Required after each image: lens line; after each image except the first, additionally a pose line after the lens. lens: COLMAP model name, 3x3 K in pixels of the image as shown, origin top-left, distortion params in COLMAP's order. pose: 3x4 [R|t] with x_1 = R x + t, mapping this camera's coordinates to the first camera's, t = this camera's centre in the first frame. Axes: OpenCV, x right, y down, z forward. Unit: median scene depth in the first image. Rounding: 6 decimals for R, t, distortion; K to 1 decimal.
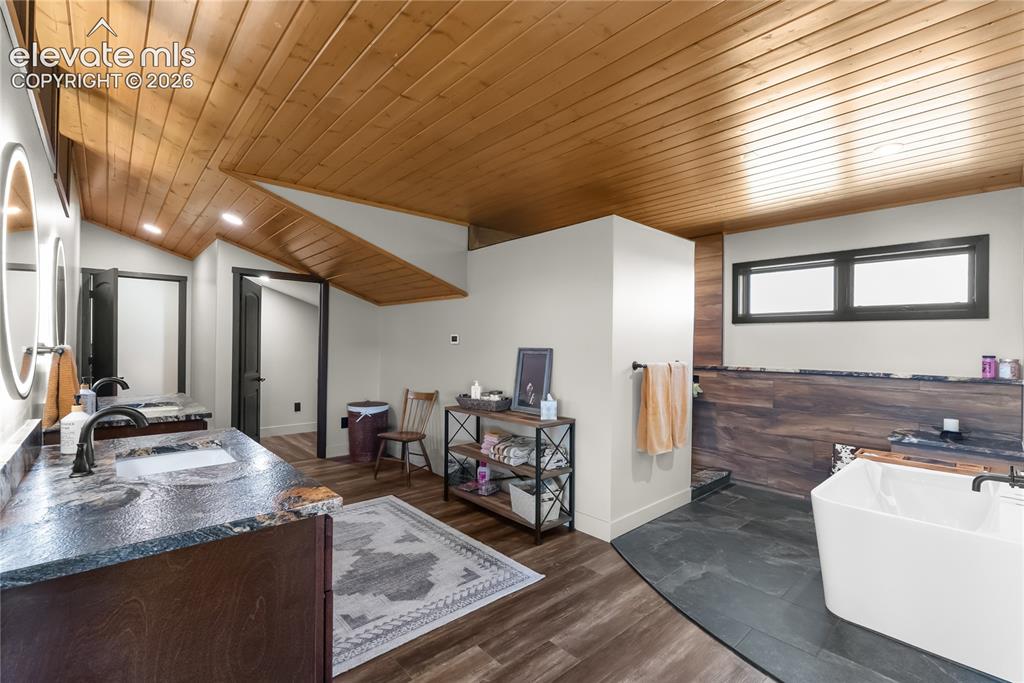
lens RADIAL K [[456.0, 0, 512.0], [0, 456.0, 341.5], [0, 0, 1]] dist [-0.000607, 0.000235]
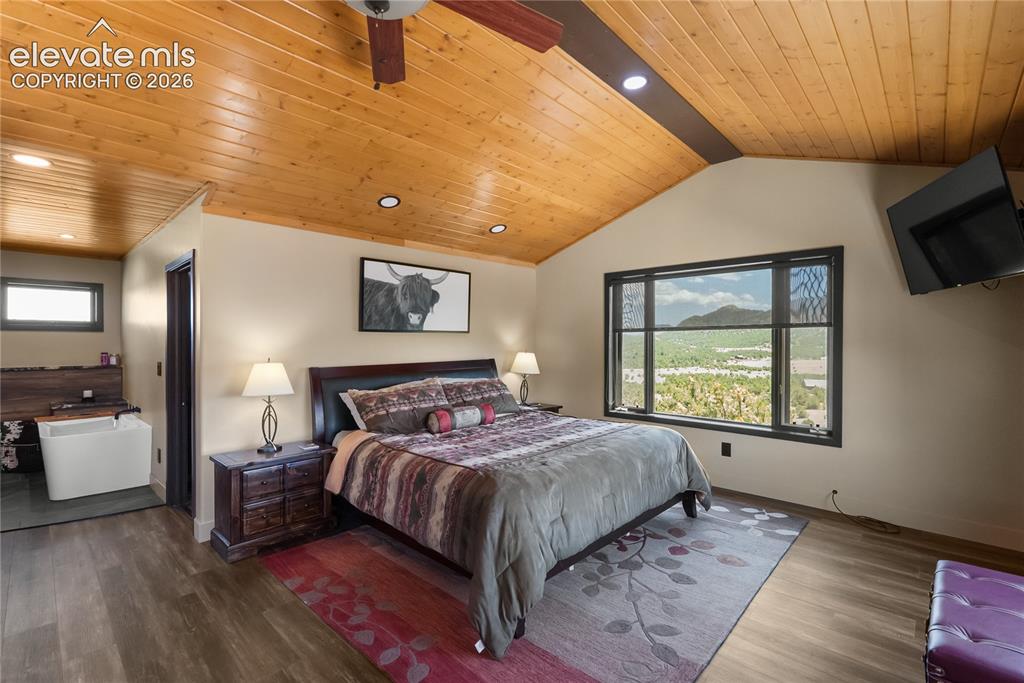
lens RADIAL K [[456.0, 0, 512.0], [0, 456.0, 341.5], [0, 0, 1]] dist [-0.000607, 0.000235]
pose [[-0.093472, -0.011999, 0.995550, -0.861916], [-0.003128, 0.999926, 0.011758, -0.038152], [-0.995617, -0.002015, -0.093502, -0.415852]]
